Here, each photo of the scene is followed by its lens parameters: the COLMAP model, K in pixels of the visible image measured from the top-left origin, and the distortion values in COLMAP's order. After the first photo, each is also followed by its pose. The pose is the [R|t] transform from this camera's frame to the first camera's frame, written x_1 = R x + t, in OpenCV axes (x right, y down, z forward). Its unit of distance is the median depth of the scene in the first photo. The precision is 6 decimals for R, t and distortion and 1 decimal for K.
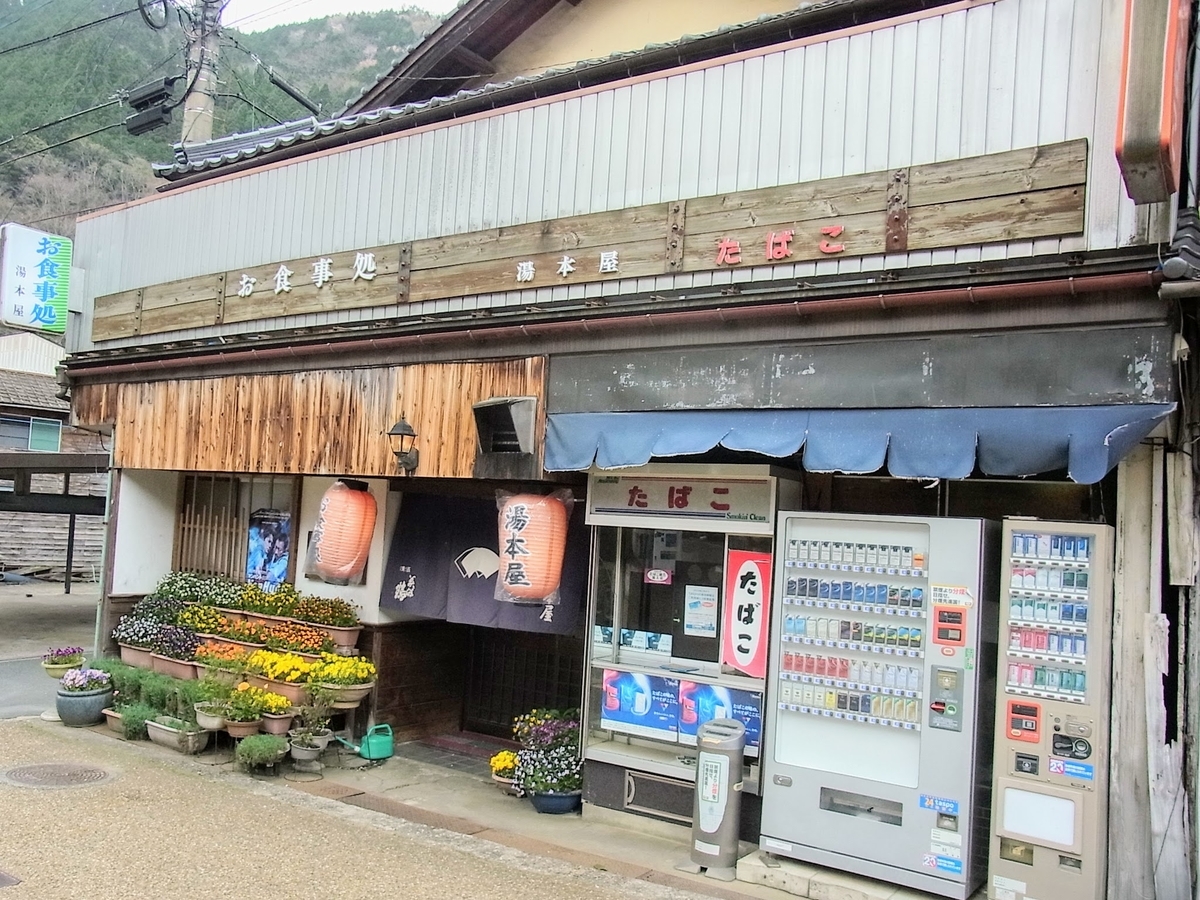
lens RADIAL K [[1029.7, 0, 601.0], [0, 1029.7, 484.5], [0, 0, 1]] dist [-0.007355, -0.107661]
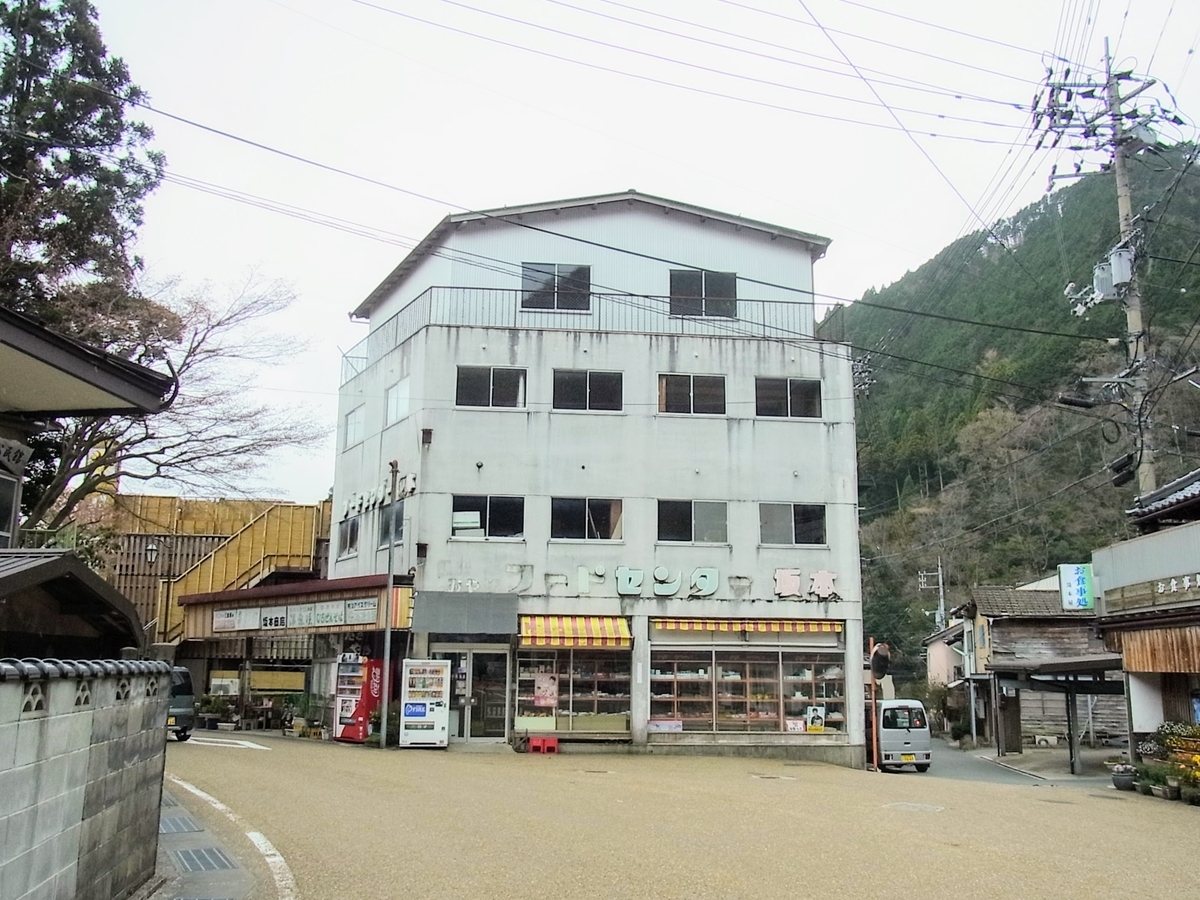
lens RADIAL K [[1039.5, 0, 604.3], [0, 1039.5, 438.4], [0, 0, 1]] dist [-0.107039, 0.164349]
pose [[0.543483, -0.235083, -0.805830, 0.812426], [0.054161, 0.967805, -0.245807, -0.023354], [0.837671, 0.089947, 0.538717, -1.176055]]
